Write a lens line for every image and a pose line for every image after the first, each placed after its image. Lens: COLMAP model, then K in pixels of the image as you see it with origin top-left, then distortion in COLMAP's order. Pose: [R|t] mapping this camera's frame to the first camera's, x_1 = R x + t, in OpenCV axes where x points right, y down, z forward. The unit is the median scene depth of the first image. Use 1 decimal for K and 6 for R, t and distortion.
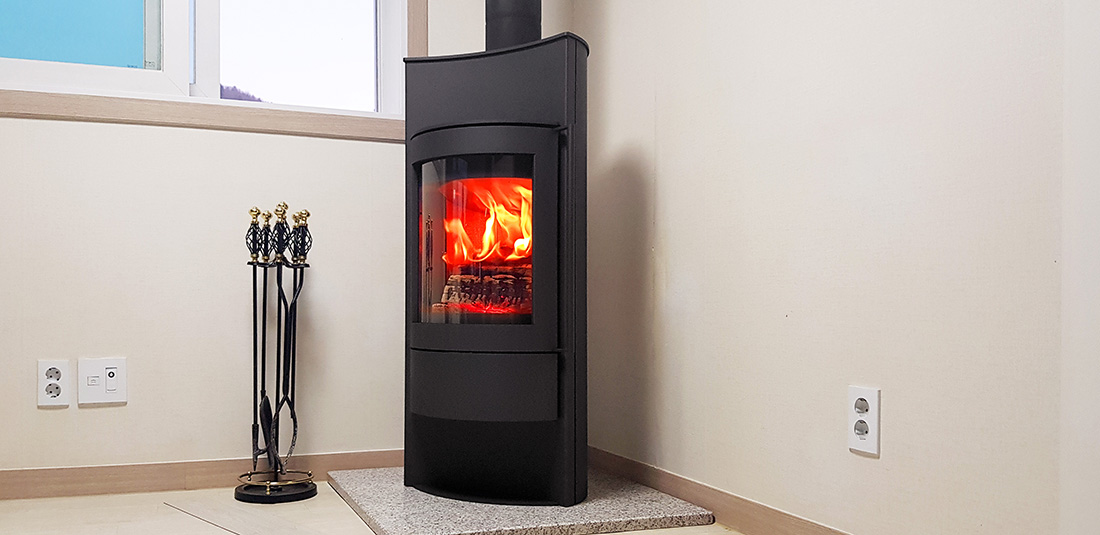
lens RADIAL K [[830.7, 0, 512.8], [0, 830.7, 346.2], [0, 0, 1]] dist [-0.003431, 0.007479]
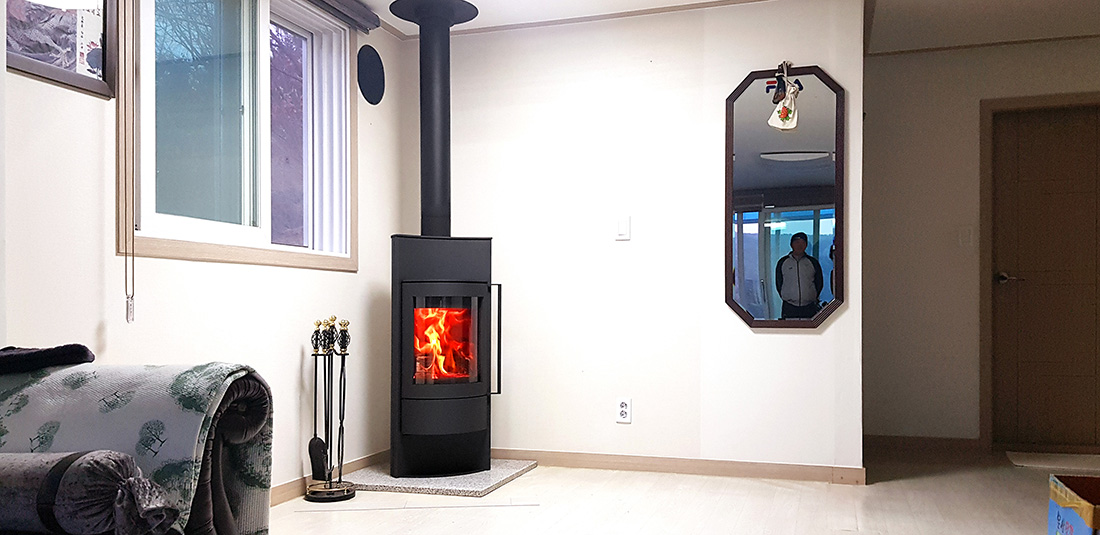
lens RADIAL K [[830.7, 0, 518.4], [0, 830.7, 357.9], [0, 0, 1]] dist [-0.003431, 0.007479]
pose [[0.625803, -0.052397, 0.778219, -1.333786], [0.042159, 0.998555, 0.033329, -0.132057], [-0.778841, 0.011951, 0.627108, -0.303174]]
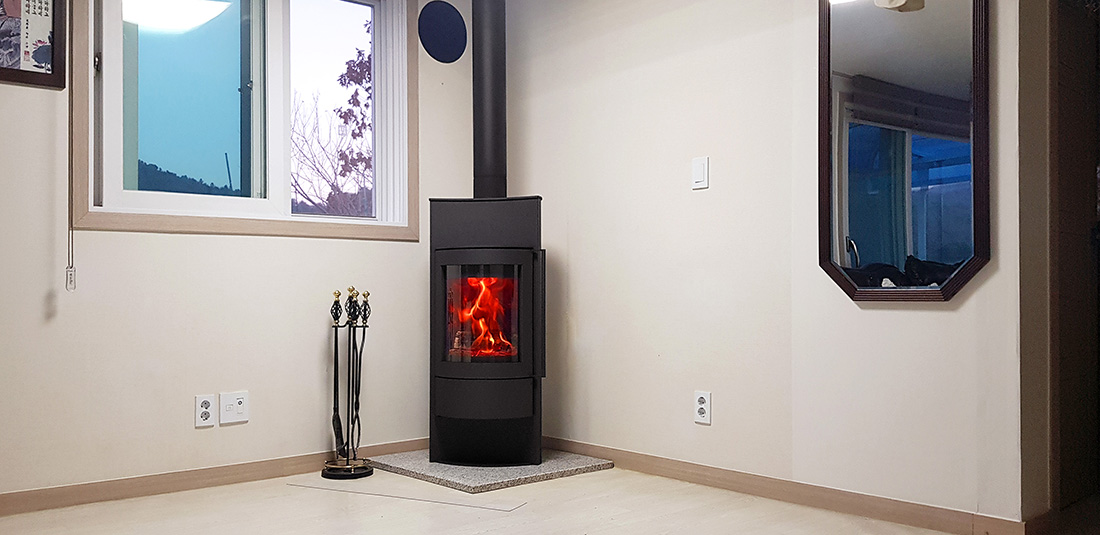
lens RADIAL K [[830.7, 0, 489.3], [0, 830.7, 320.1], [0, 0, 1]] dist [-0.003431, 0.007479]
pose [[0.943488, -0.021056, 0.330736, -0.559105], [0.025594, 0.999628, -0.009371, -0.090021], [-0.330416, 0.017307, 0.943677, -0.572941]]
